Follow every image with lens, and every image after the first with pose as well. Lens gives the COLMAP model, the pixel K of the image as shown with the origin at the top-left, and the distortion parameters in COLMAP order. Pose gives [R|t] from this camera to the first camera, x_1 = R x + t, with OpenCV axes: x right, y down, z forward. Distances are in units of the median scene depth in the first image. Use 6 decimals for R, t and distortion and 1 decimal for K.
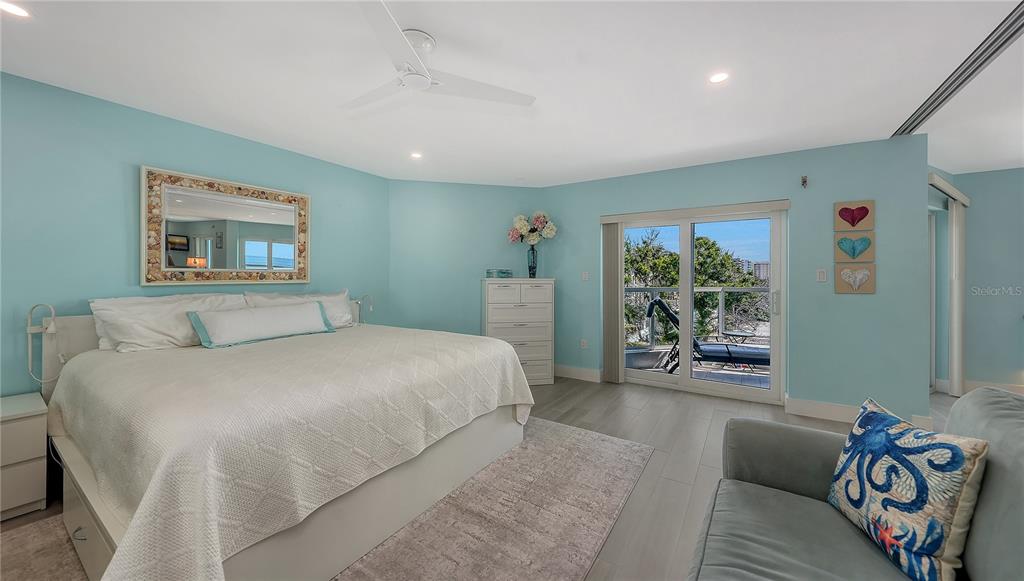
lens RADIAL K [[364.2, 0, 512.7], [0, 364.2, 281.0], [0, 0, 1]] dist [0.000277, 0.000008]
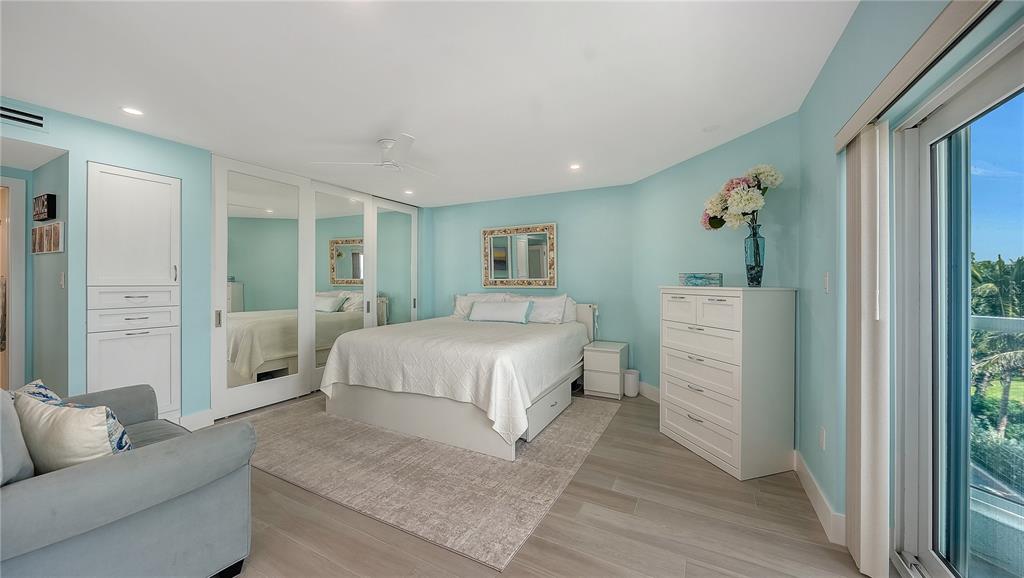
lens RADIAL K [[359.0, 0, 512.0], [0, 359.0, 289.0], [0, 0, 1]] dist [-0.000212, 0.000019]
pose [[0.082221, 0.017918, -0.996453, 0.851481], [-0.011371, 0.999790, 0.017040, -0.013939], [0.996549, 0.009930, 0.082408, 0.847770]]
